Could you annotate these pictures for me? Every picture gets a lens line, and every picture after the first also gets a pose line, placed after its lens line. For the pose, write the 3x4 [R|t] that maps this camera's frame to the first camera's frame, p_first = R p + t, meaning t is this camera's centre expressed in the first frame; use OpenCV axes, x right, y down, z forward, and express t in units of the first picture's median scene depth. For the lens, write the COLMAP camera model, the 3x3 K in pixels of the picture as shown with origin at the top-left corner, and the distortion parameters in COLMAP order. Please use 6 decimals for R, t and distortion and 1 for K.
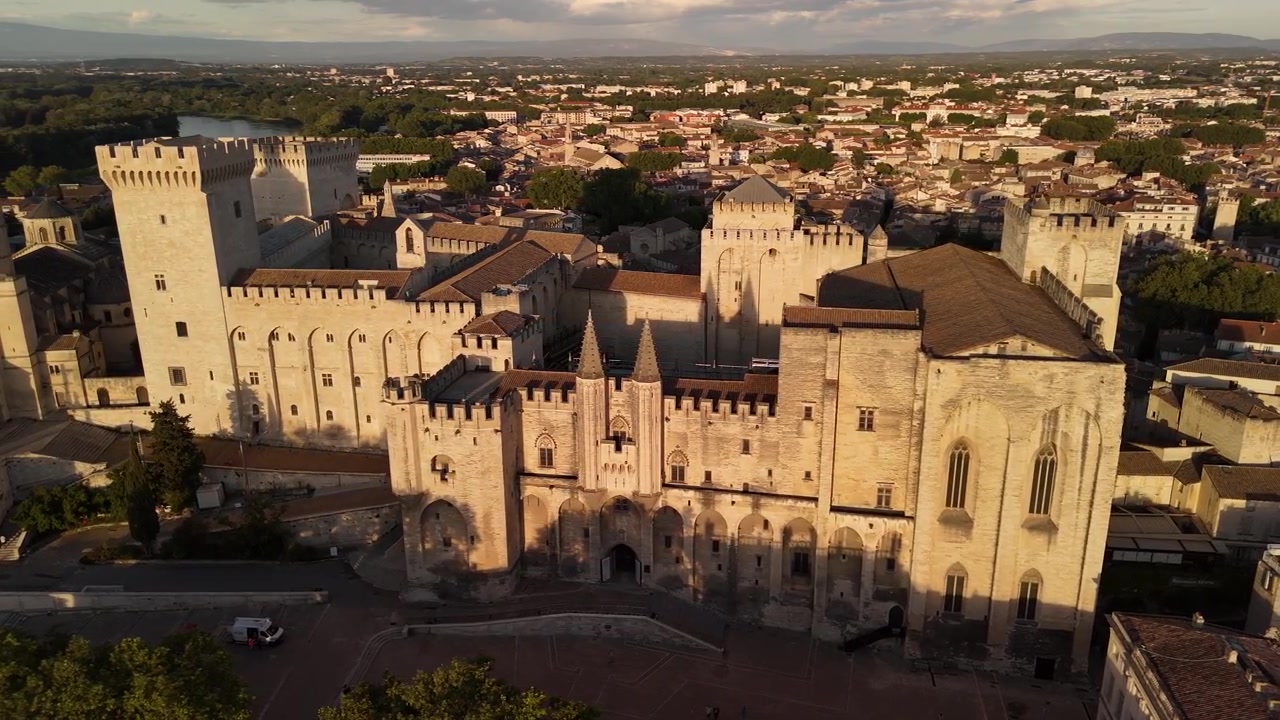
lens RADIAL K [[935.4, 0, 646.4], [0, 935.4, 366.1], [0, 0, 1]] dist [0.052933, -0.041403]
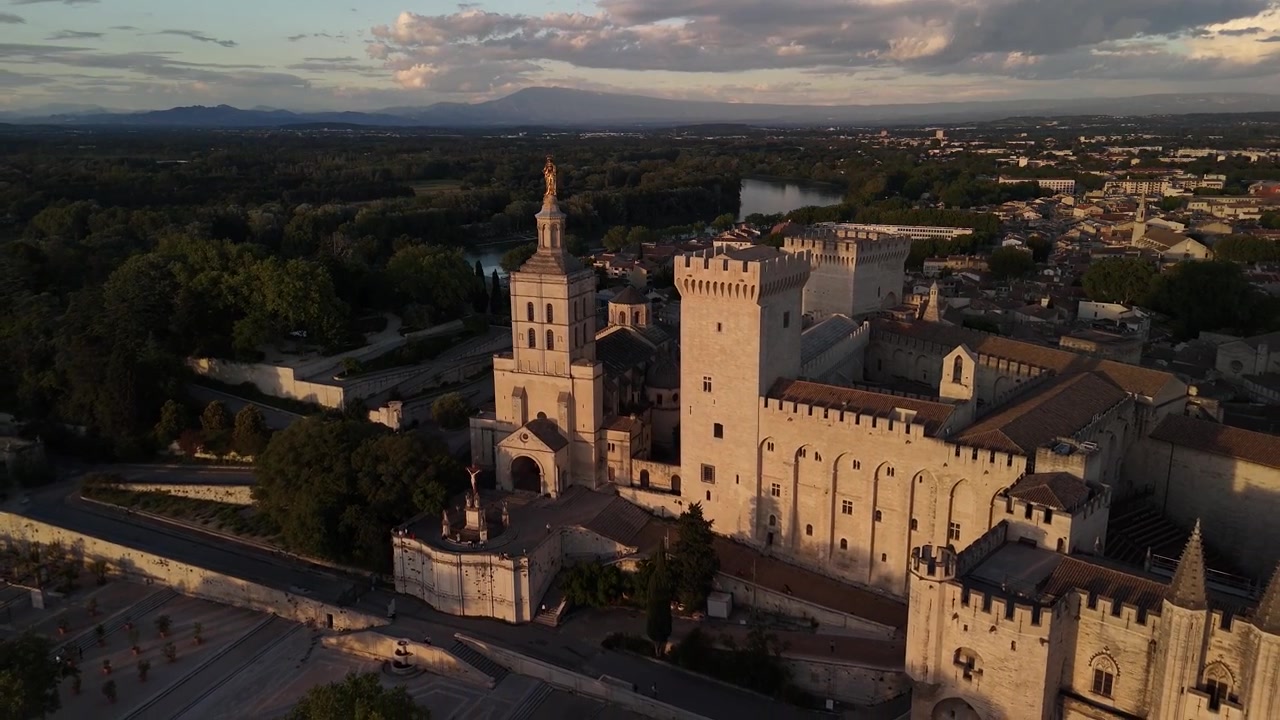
lens RADIAL K [[935.4, 0, 643.6], [0, 935.4, 357.0], [0, 0, 1]] dist [0.052933, -0.041403]
pose [[0.854066, 0.122029, -0.505648, -0.055396], [-0.153695, 0.987891, -0.021189, -0.081134], [0.496939, 0.095812, 0.862480, 0.072826]]
